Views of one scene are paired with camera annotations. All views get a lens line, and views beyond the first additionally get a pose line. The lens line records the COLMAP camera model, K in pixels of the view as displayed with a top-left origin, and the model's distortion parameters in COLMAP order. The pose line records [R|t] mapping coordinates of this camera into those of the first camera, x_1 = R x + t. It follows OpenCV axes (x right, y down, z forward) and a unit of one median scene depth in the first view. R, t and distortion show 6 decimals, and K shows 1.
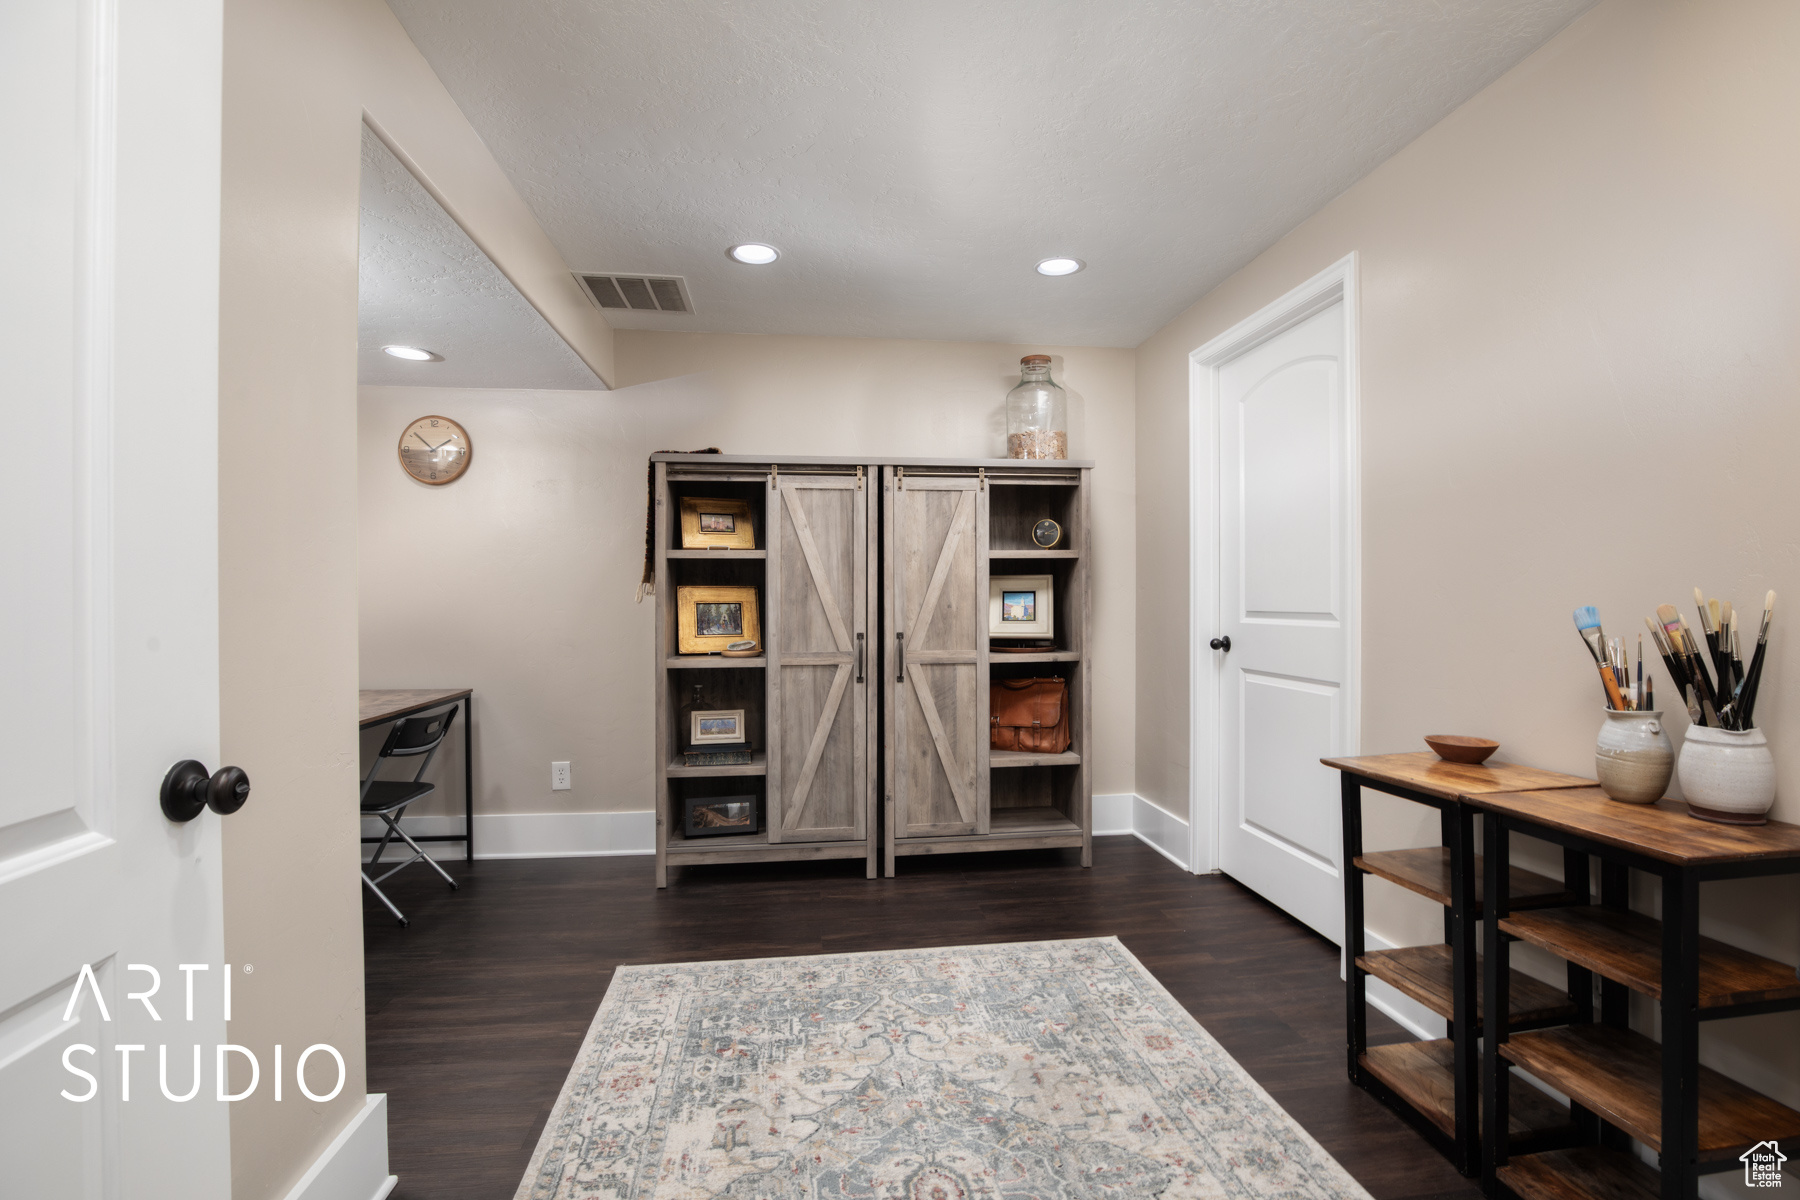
lens RADIAL K [[840.9, 0, 917.7], [0, 840.9, 599.2], [0, 0, 1]] dist [-0.028185, -0.000043]
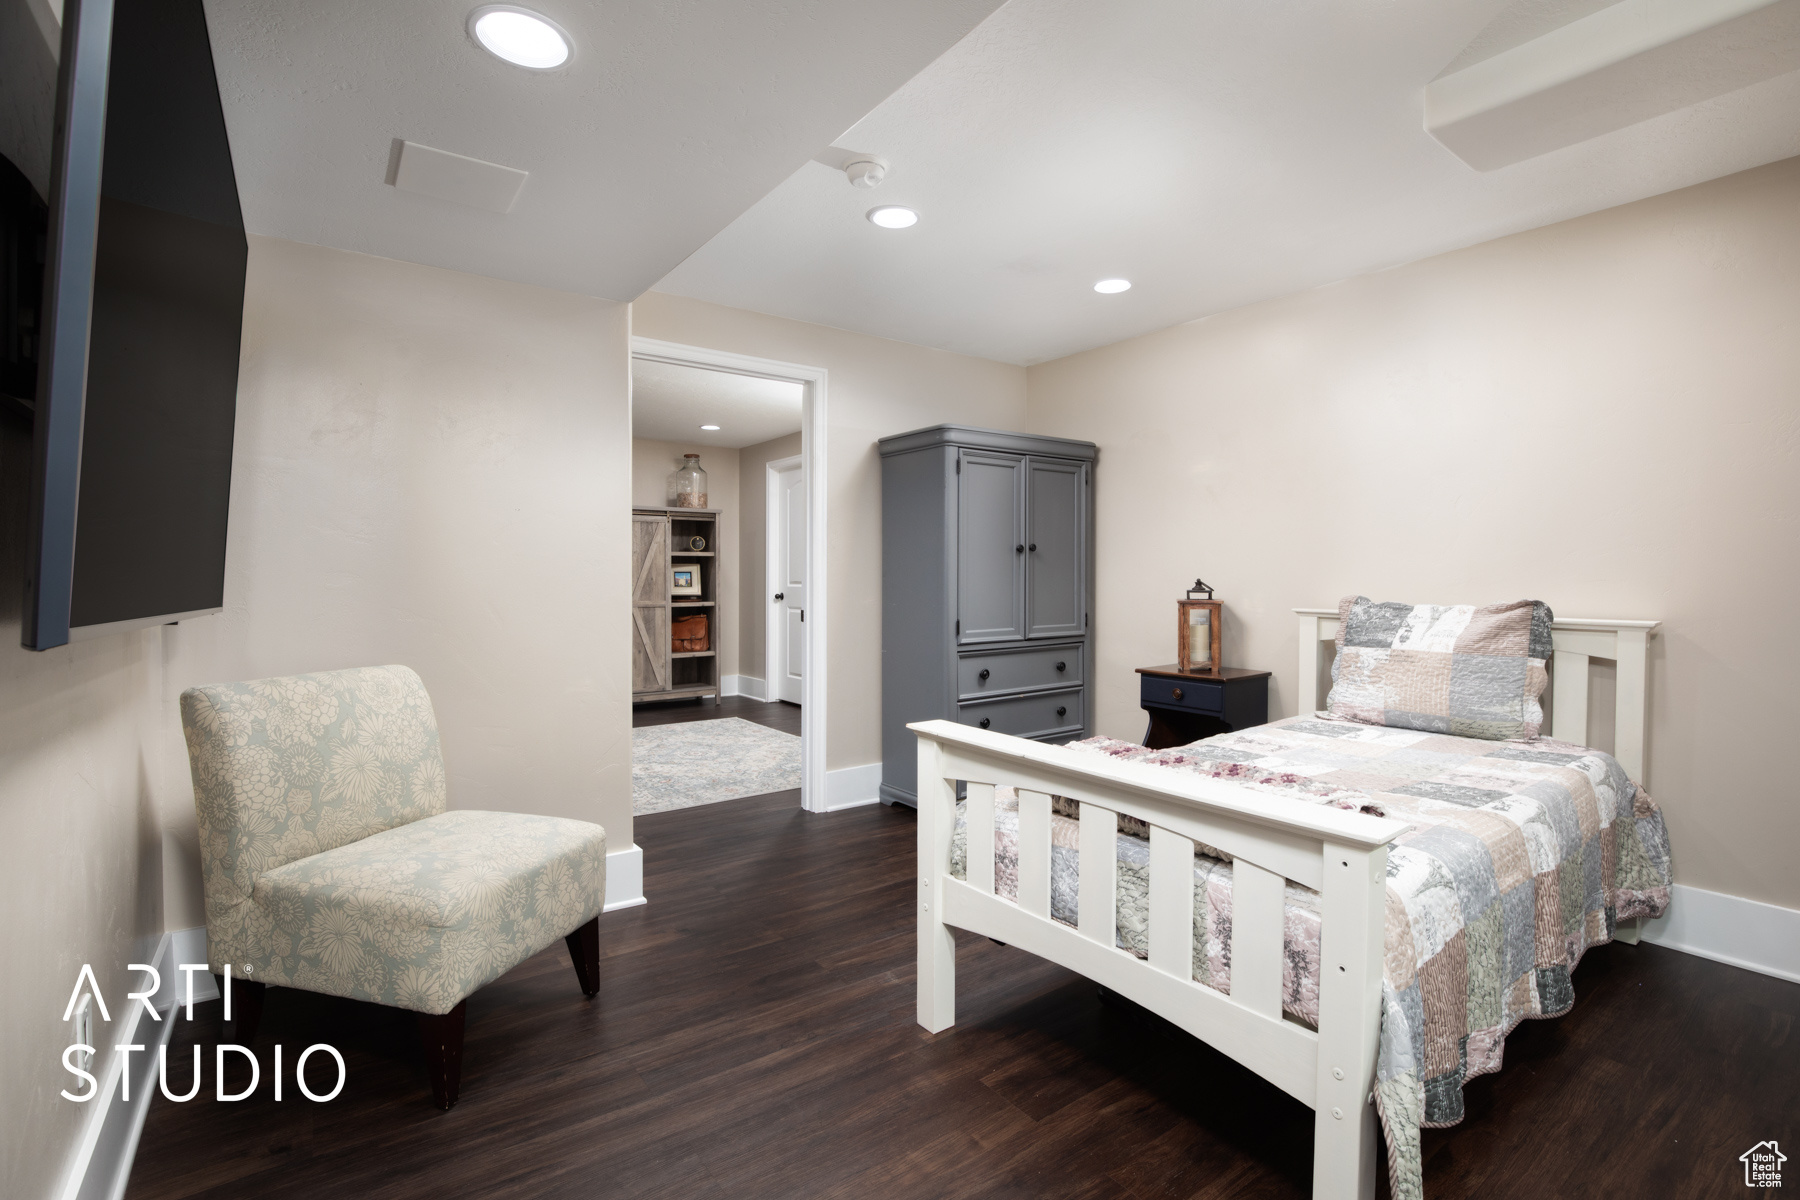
lens RADIAL K [[840.9, 0, 917.7], [0, 840.9, 599.2], [0, 0, 1]] dist [-0.028185, -0.000043]
pose [[0.877571, -0.006587, 0.479401, -0.358639], [-0.006238, 0.999664, 0.025154, 0.001942], [-0.479405, -0.025065, 0.877236, -1.052578]]
